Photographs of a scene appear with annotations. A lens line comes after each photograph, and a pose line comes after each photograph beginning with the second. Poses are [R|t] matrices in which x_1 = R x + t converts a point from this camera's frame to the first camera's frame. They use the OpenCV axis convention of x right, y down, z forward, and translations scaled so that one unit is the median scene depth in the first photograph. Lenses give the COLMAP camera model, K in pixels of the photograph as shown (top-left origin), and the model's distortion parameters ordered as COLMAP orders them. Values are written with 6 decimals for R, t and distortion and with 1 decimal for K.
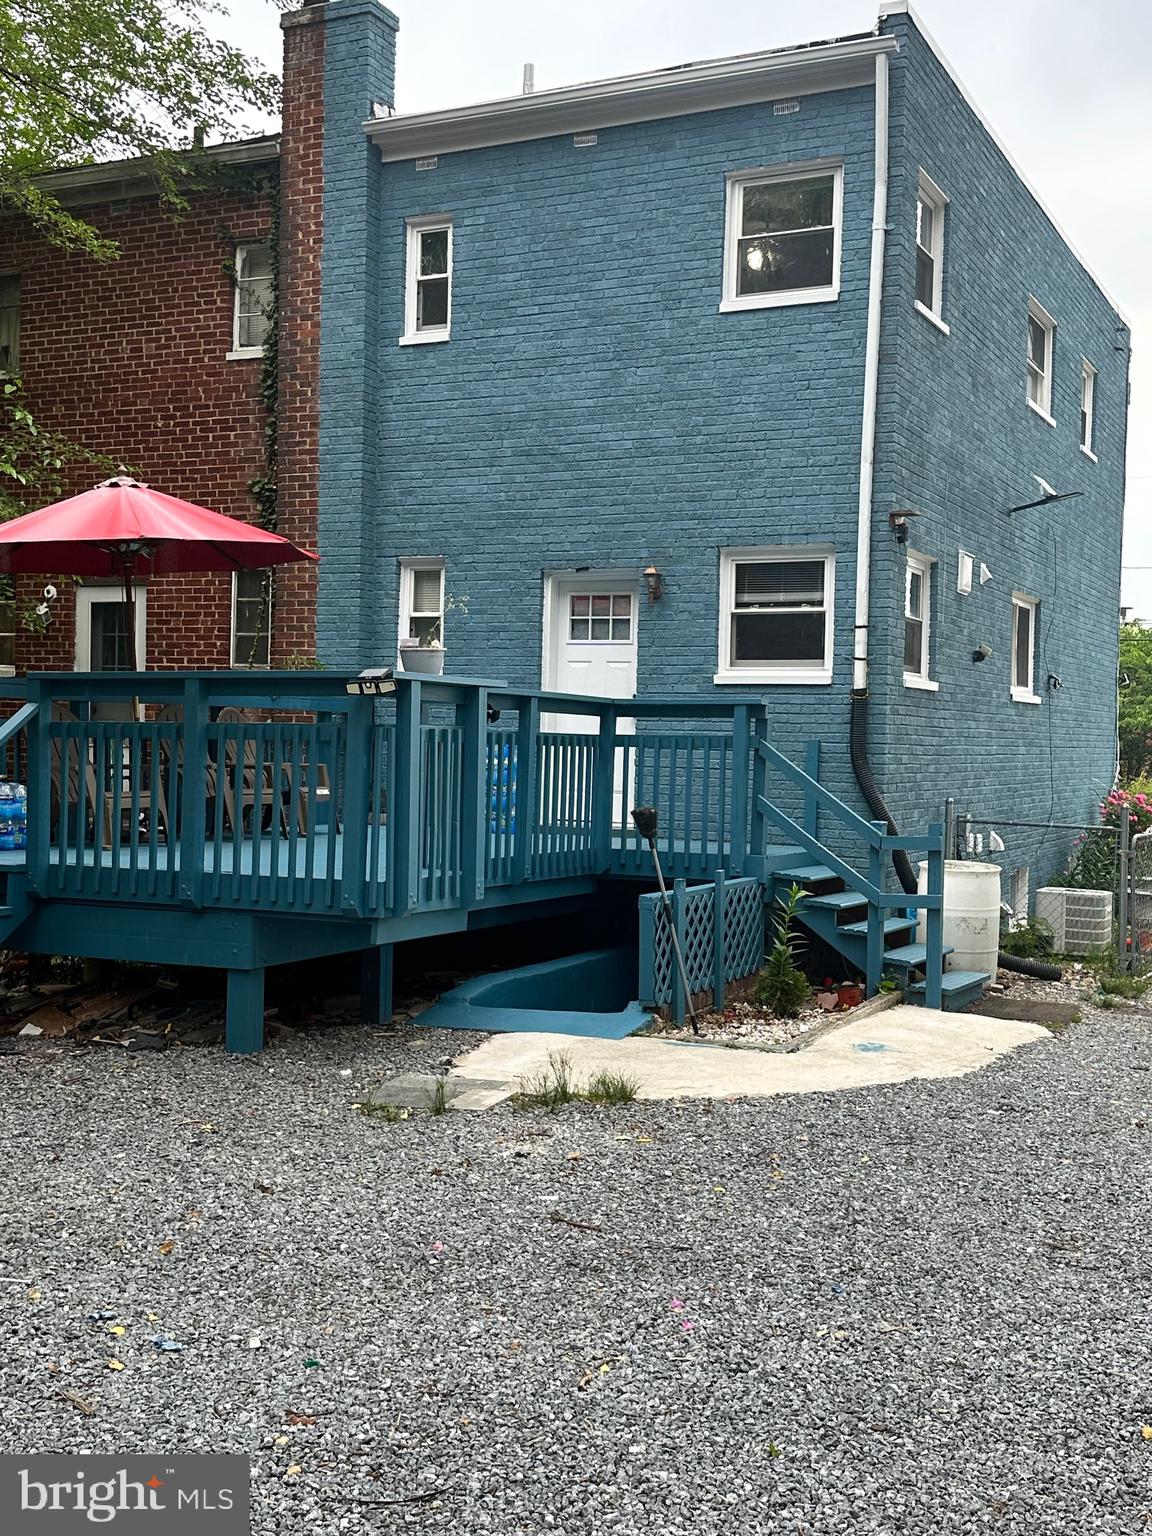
lens RADIAL K [[1726.1, 0, 561.8], [0, 1726.1, 770.1], [0, 0, 1]] dist [0.076649, 0.000000]
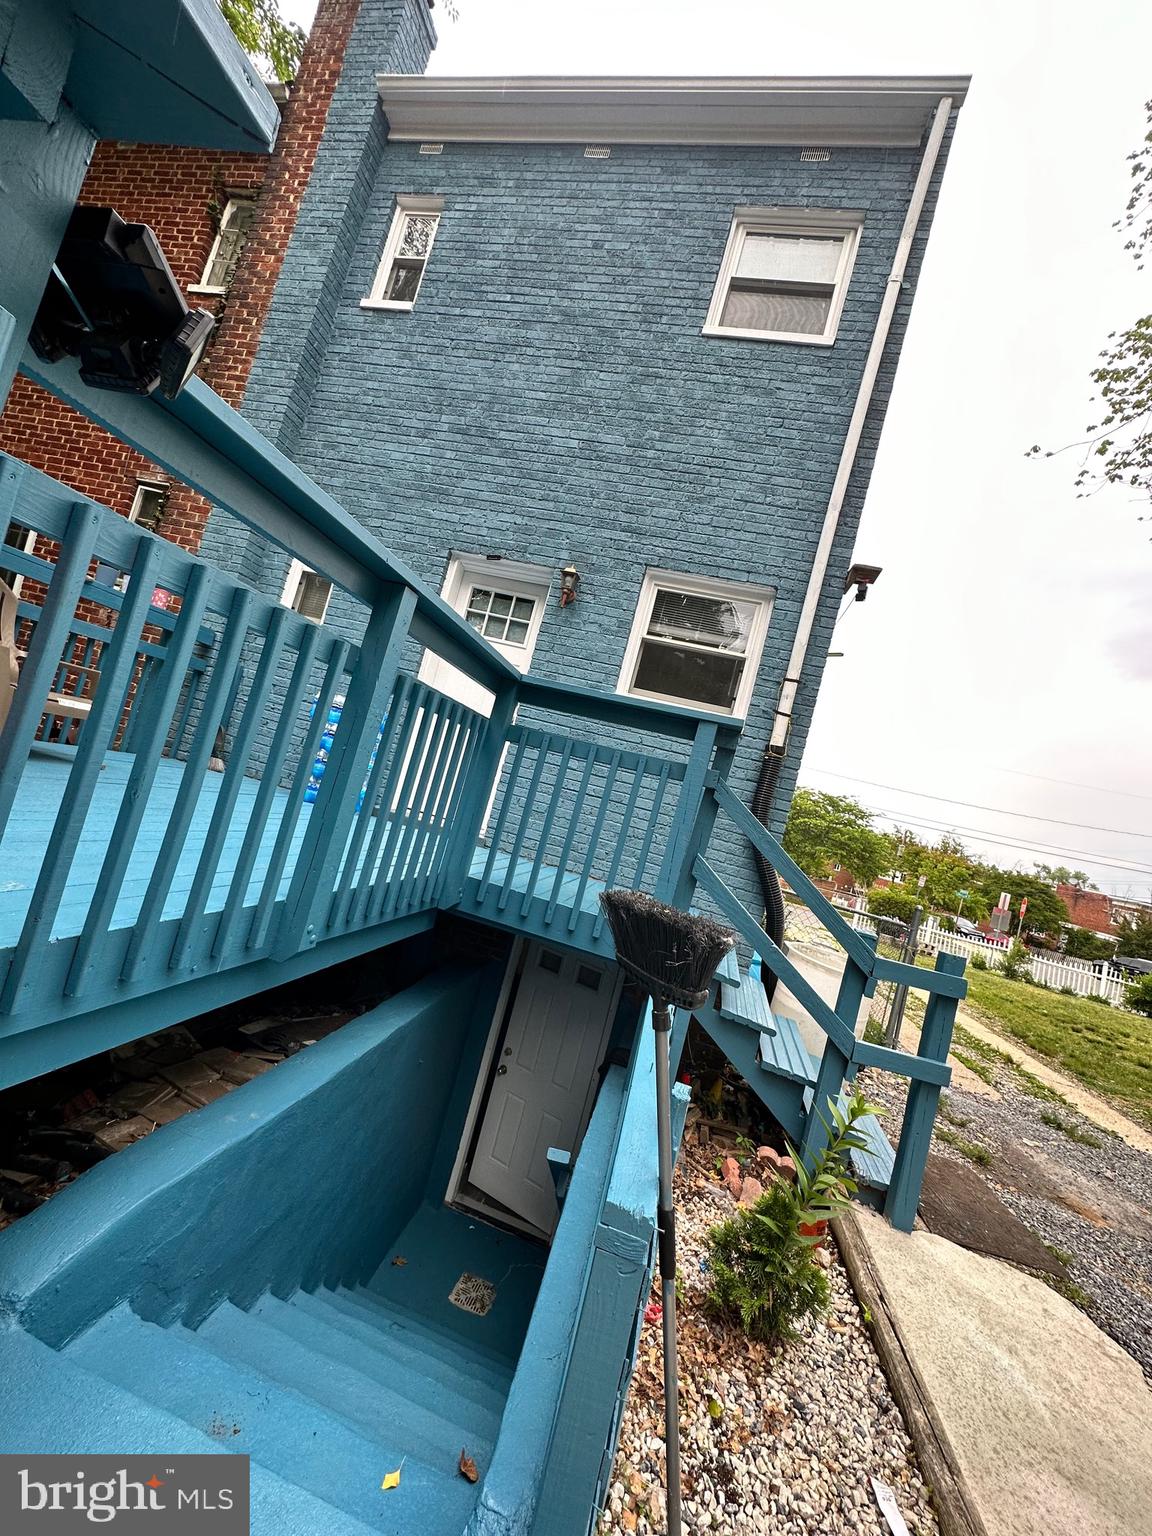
lens RADIAL K [[609.2, 0, 577.3], [0, 609.2, 770.7], [0, 0, 1]] dist [-0.014620, 0.002568]
pose [[0.938858, 0.231465, 0.254890, -0.003163], [-0.225736, 0.972804, -0.051926, 0.004924], [-0.259977, -0.008787, 0.965575, 0.675194]]
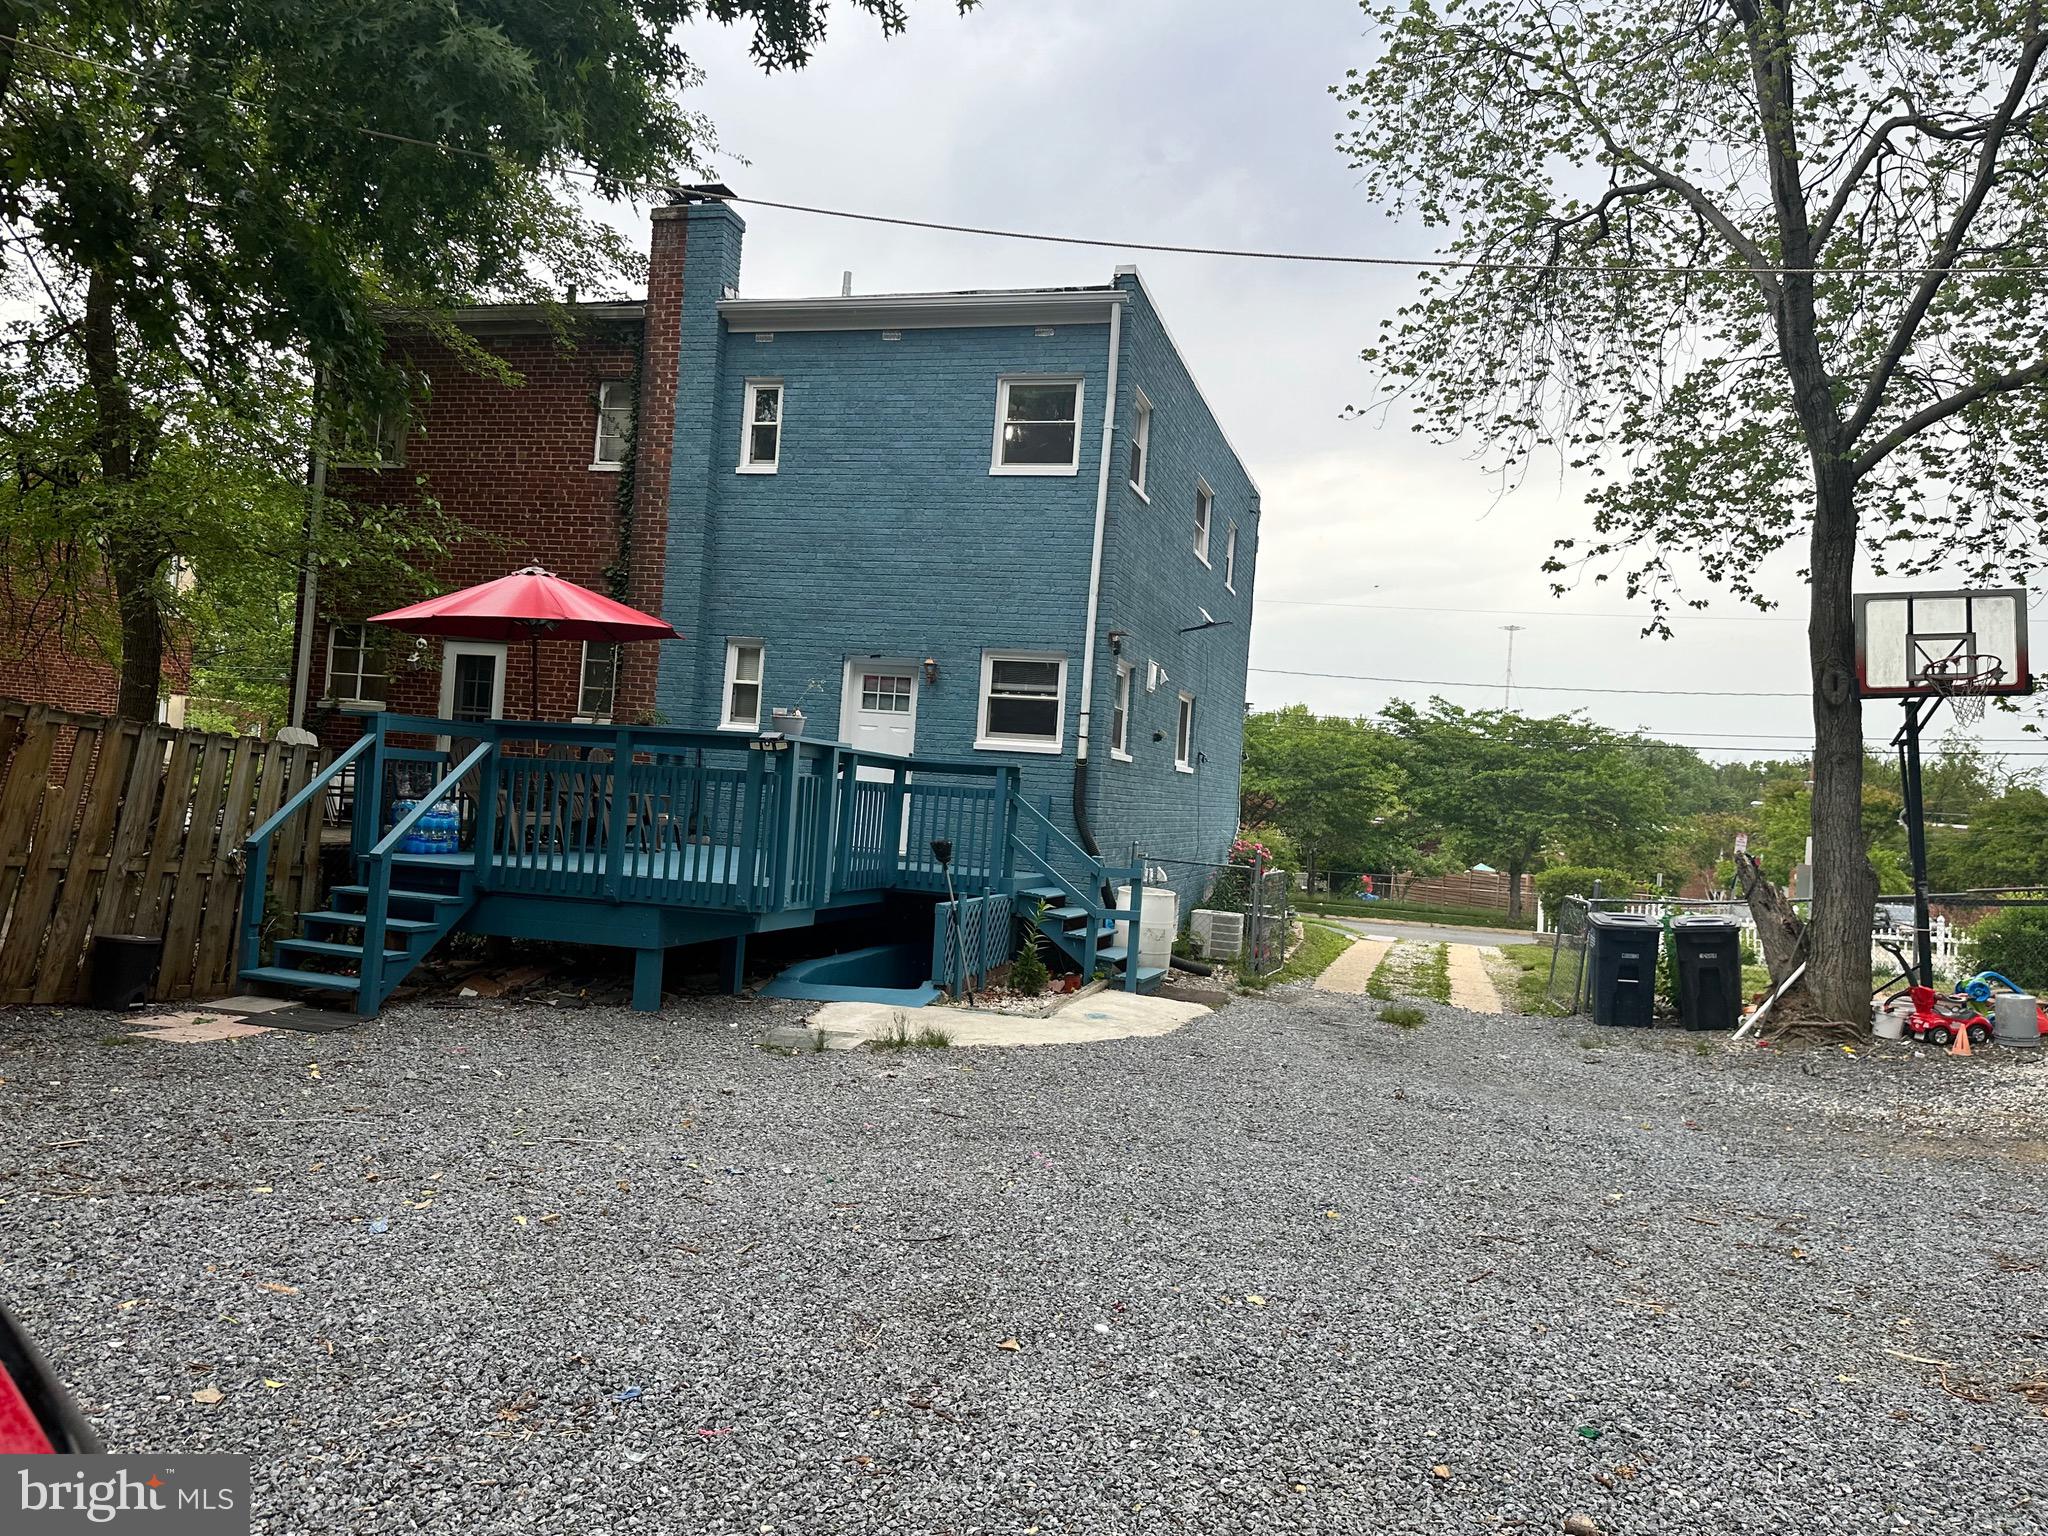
lens RADIAL K [[1490.1, 0, 1023.4], [0, 1490.1, 773.3], [0, 0, 1]] dist [0.071155, -0.036802]
pose [[0.981387, 0.048075, 0.185924, -0.085718], [-0.043802, 0.998675, -0.027024, -0.001620], [-0.186977, 0.018377, 0.982192, -0.137870]]
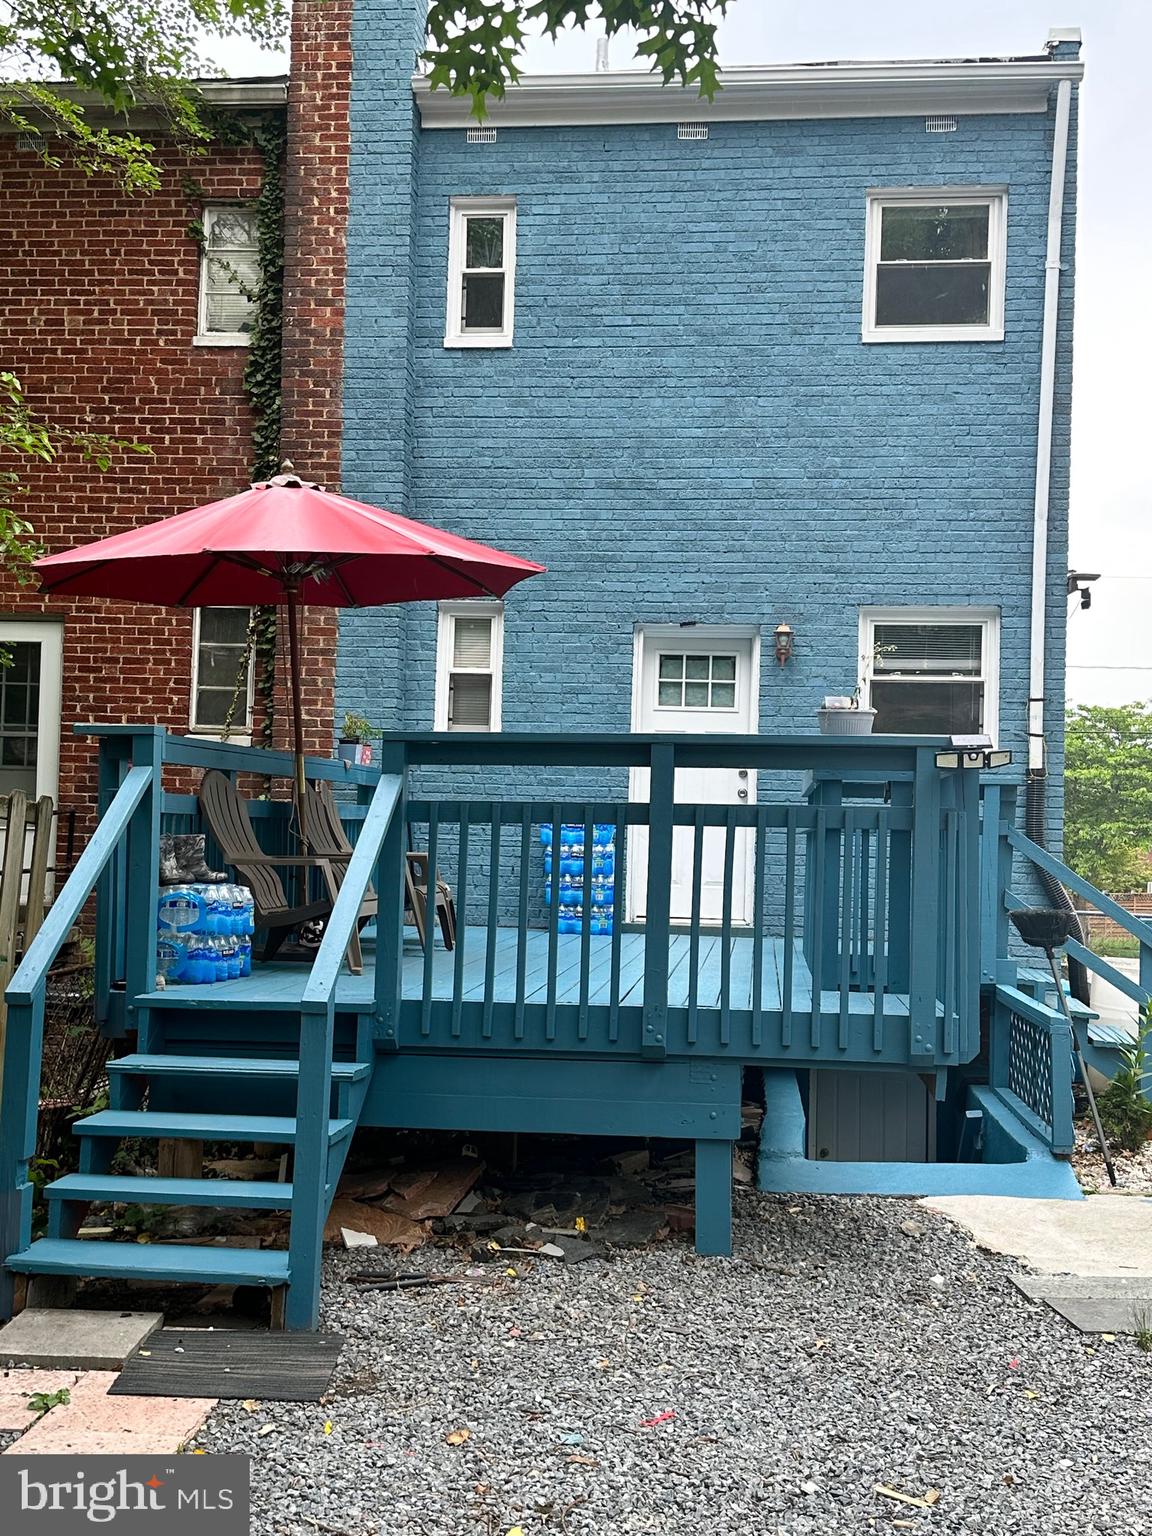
lens RADIAL K [[1726.1, 0, 577.8], [0, 1726.1, 766.9], [0, 0, 1]] dist [0.076649, 0.000000]
pose [[0.936867, 0.015072, 0.349362, -0.343328], [0.001208, 0.998925, -0.046334, -0.005952], [-0.349685, 0.043830, 0.935842, 0.224045]]
